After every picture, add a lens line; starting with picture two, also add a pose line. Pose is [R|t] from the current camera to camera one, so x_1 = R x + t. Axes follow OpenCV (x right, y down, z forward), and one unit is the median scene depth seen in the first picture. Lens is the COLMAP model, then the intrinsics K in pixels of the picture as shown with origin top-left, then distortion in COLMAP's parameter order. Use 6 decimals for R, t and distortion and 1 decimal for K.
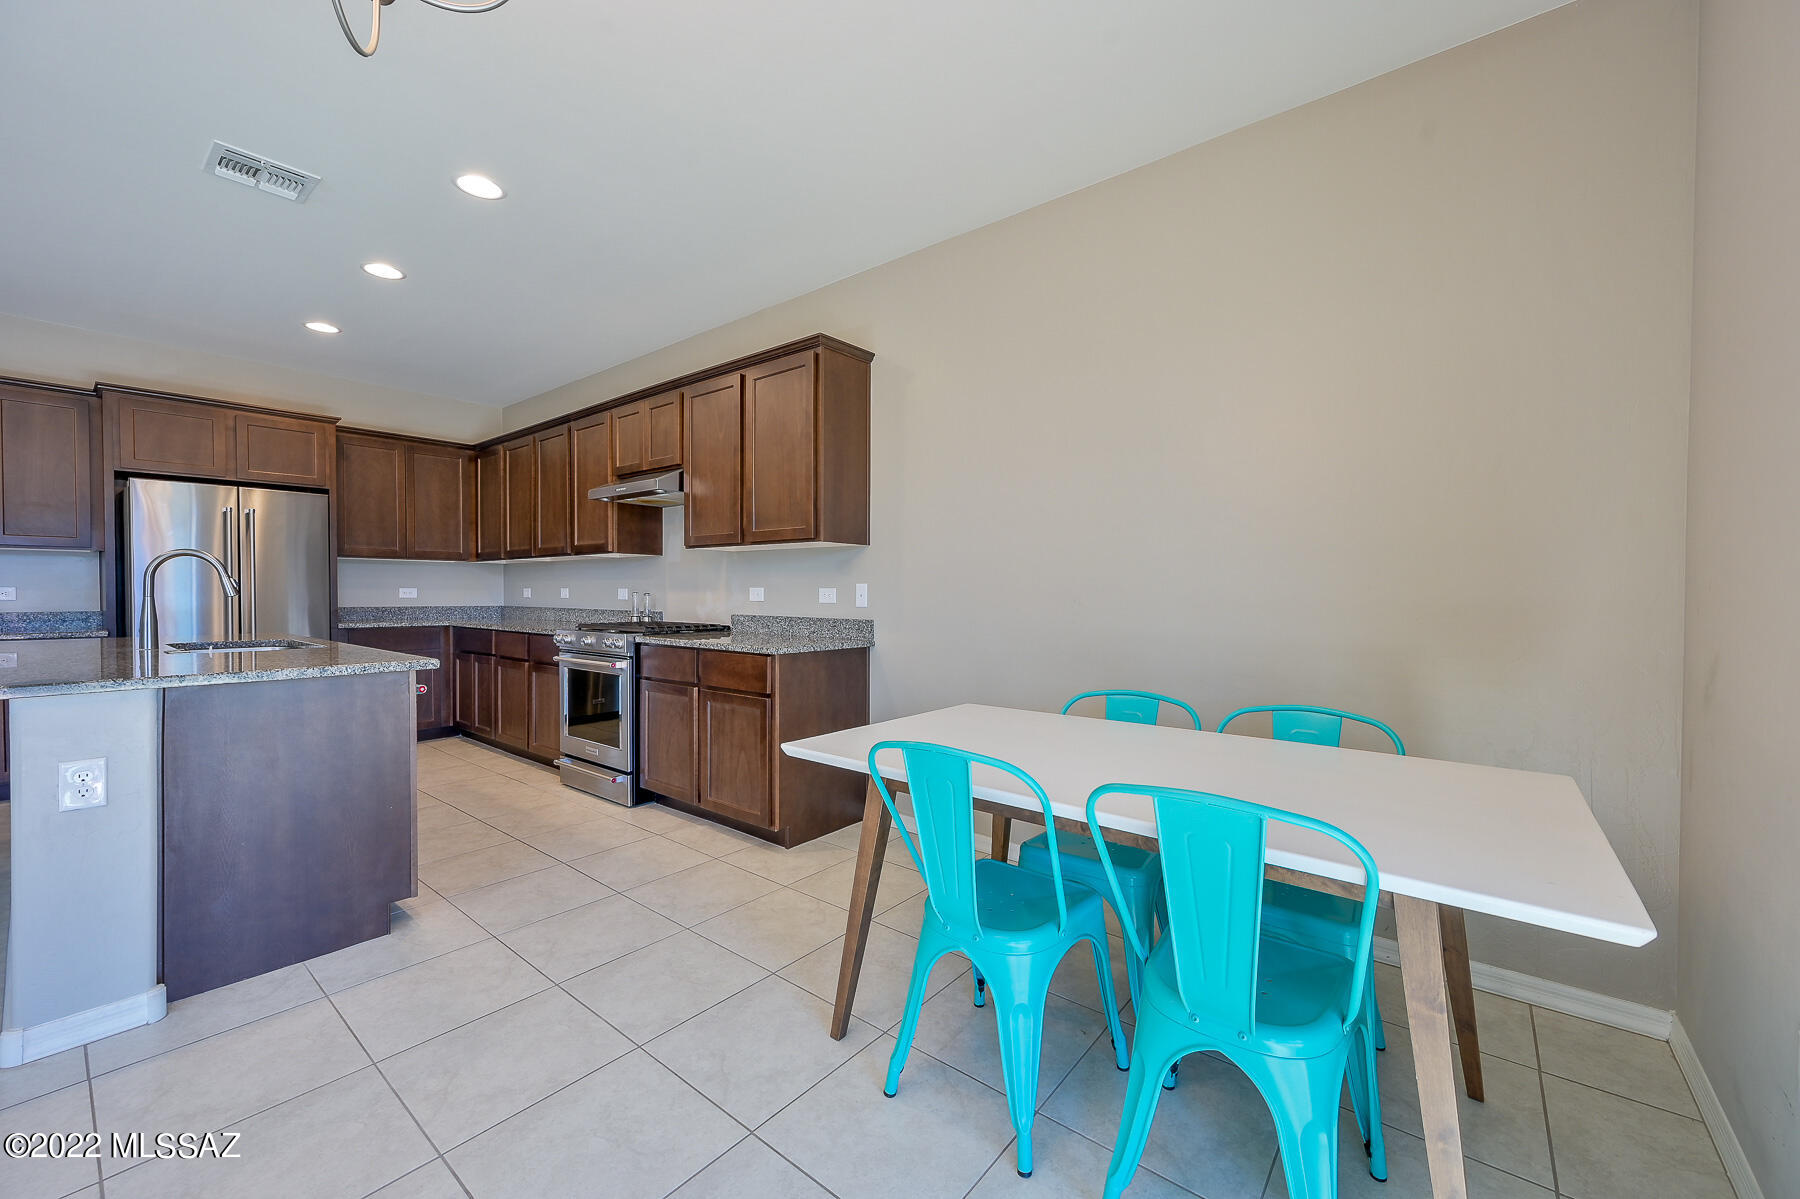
lens RADIAL K [[706.9, 0, 902.0], [0, 706.9, 604.9], [0, 0, 1]] dist [-0.000684, 0.000335]
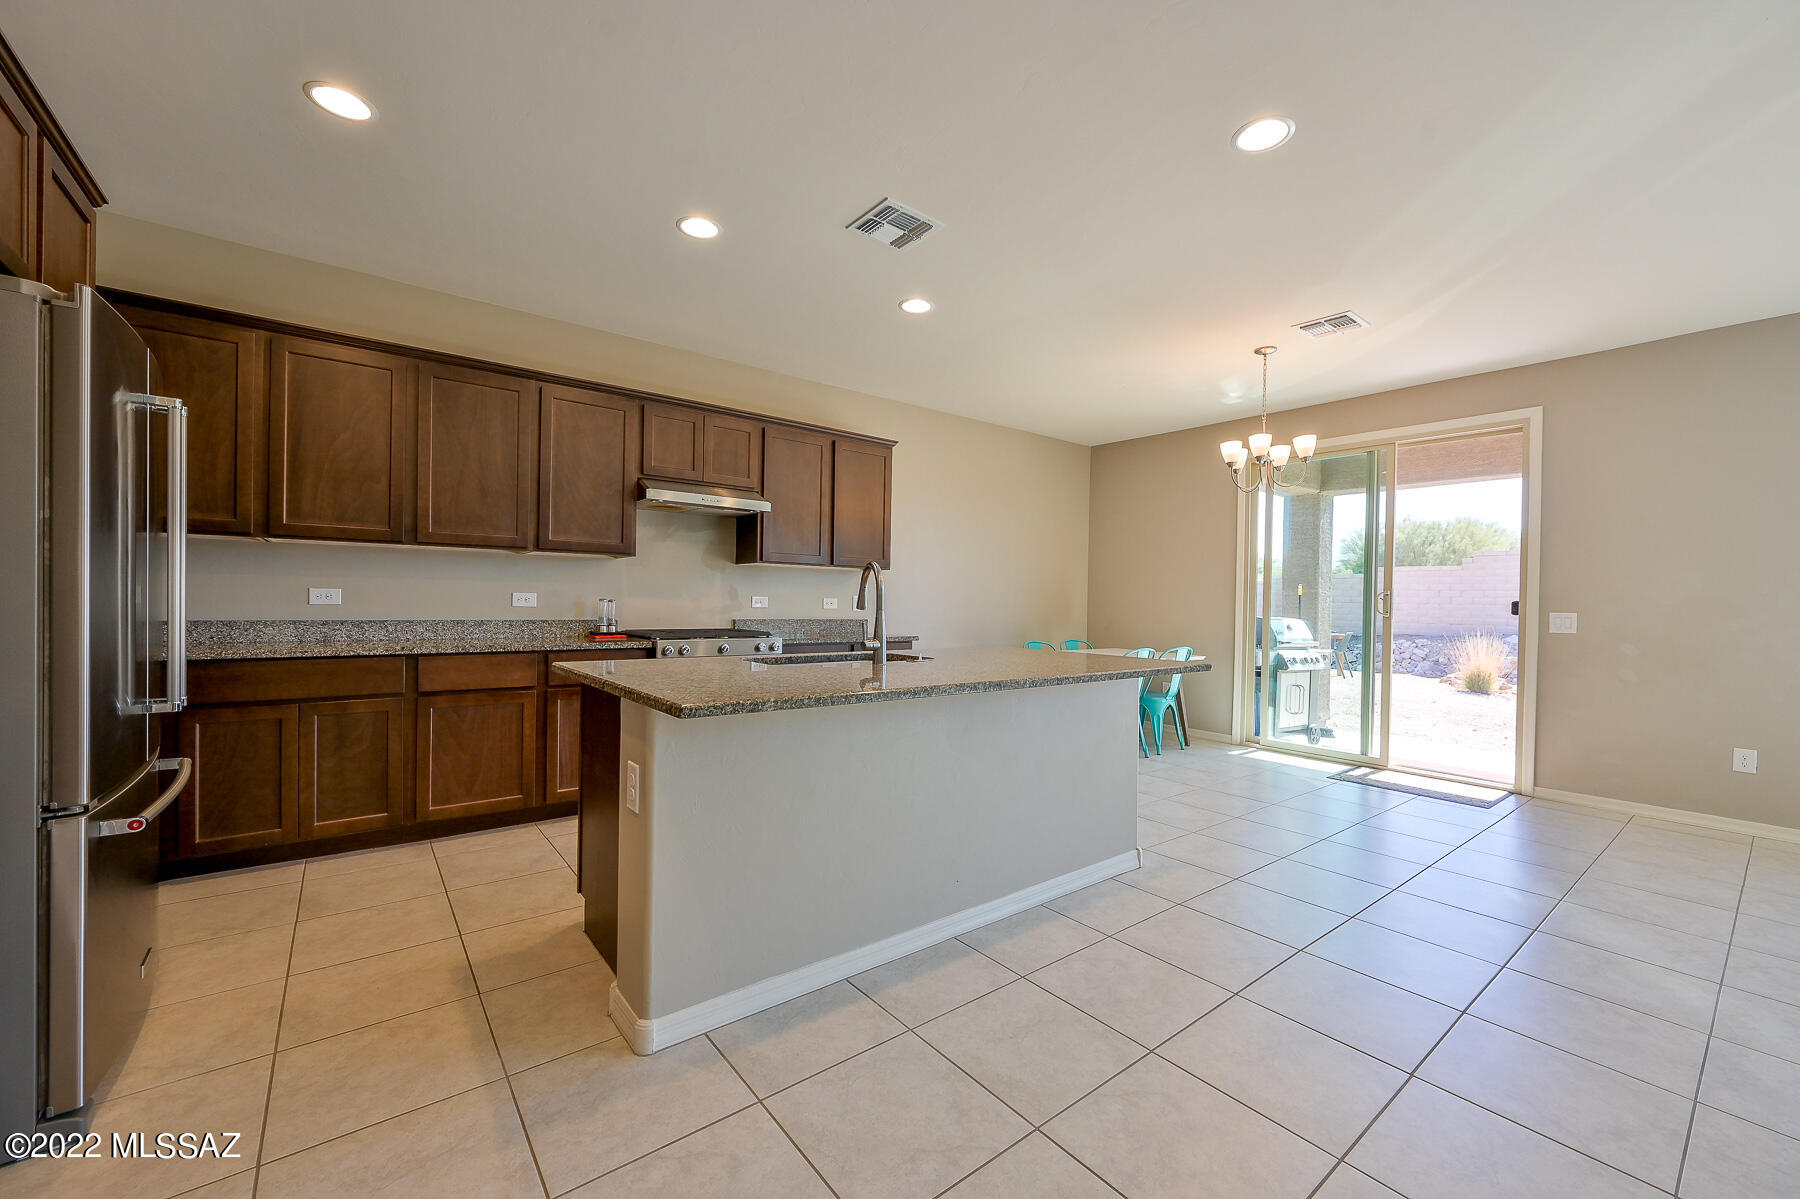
lens RADIAL K [[706.9, 0, 901.9], [0, 706.9, 605.3], [0, 0, 1]] dist [-0.000684, 0.000335]
pose [[0.223001, -0.006659, 0.974796, -1.323453], [0.002091, 0.999978, 0.006353, -0.016286], [-0.974816, 0.000622, 0.223010, 0.495772]]
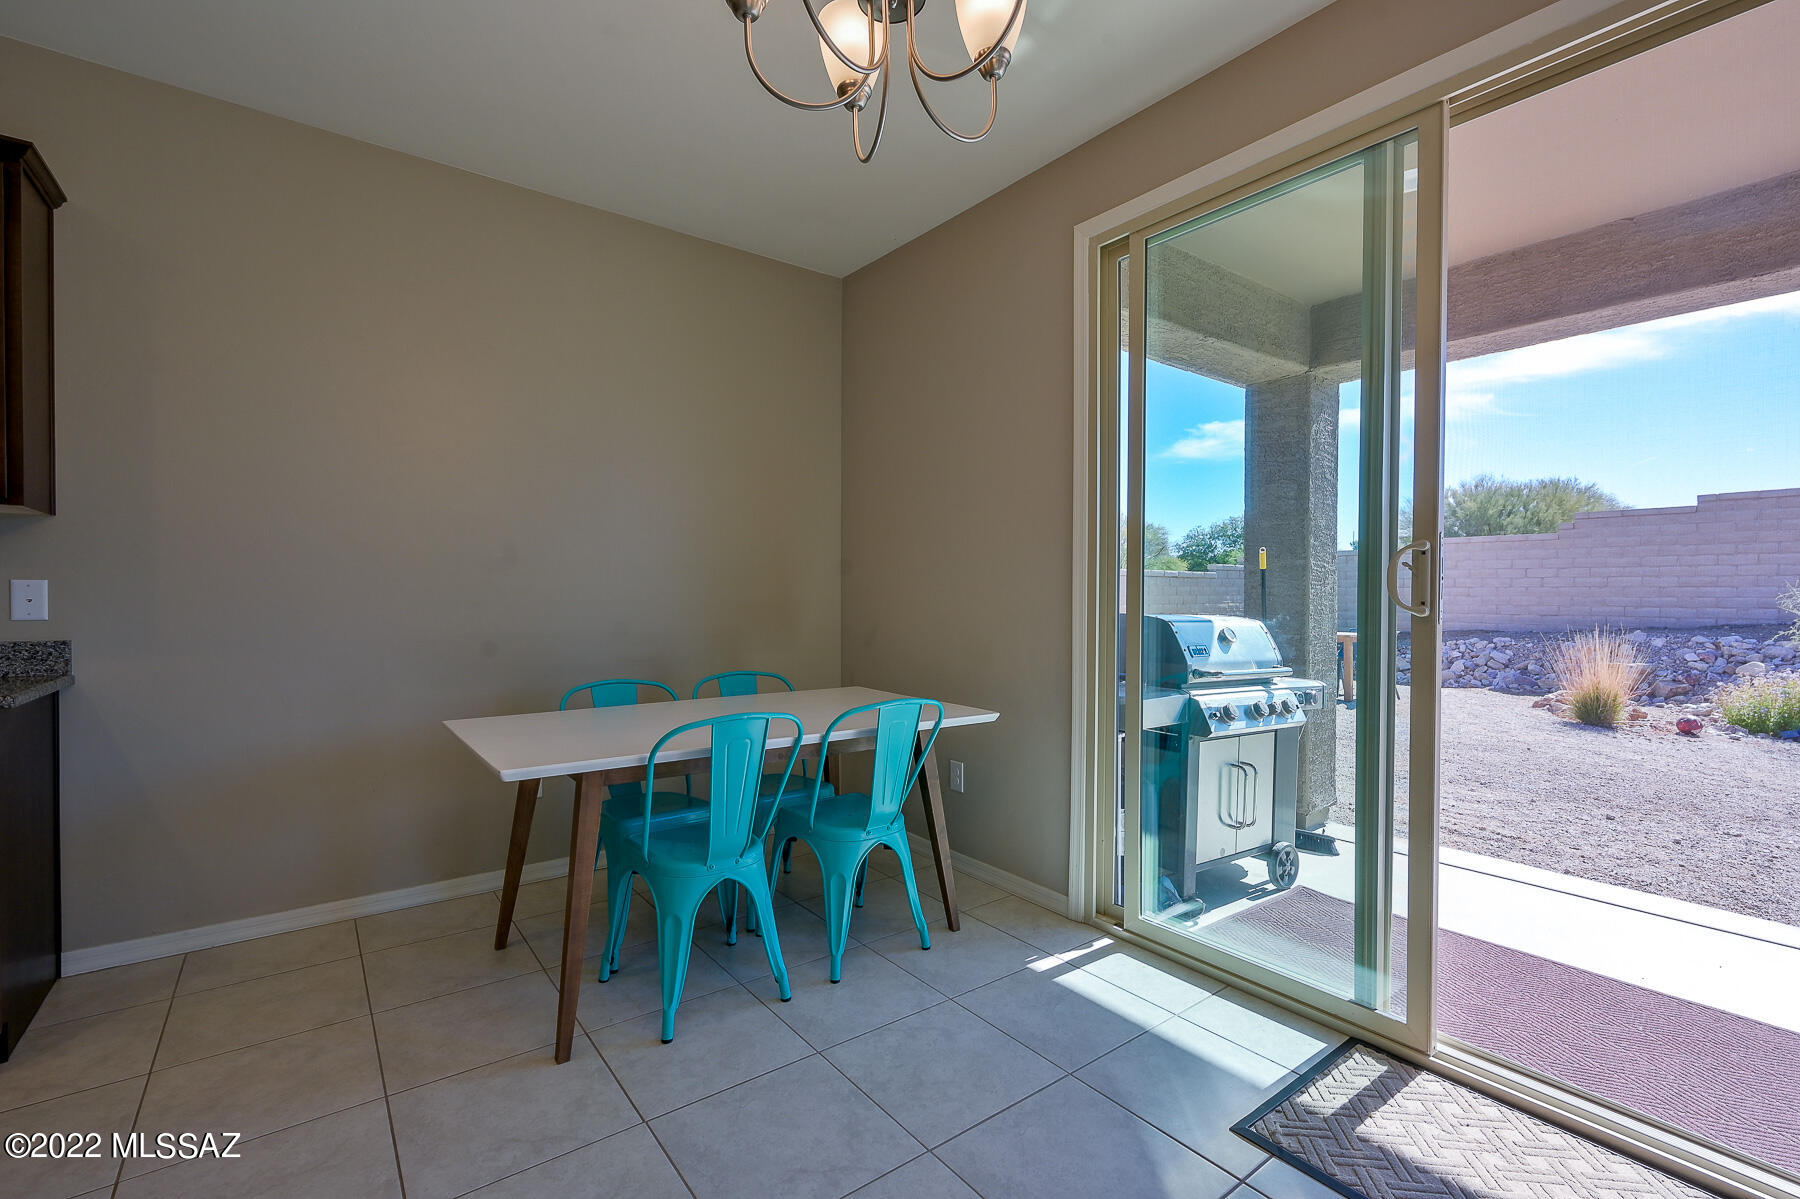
lens RADIAL K [[785.2, 0, 907.7], [0, 785.2, 605.9], [0, 0, 1]] dist [-0.004497, 0.001026]
pose [[0.233946, -0.017500, 0.972092, -0.448070], [0.017739, 0.999748, 0.013729, -0.004194], [-0.972088, 0.014032, 0.234198, 0.129681]]
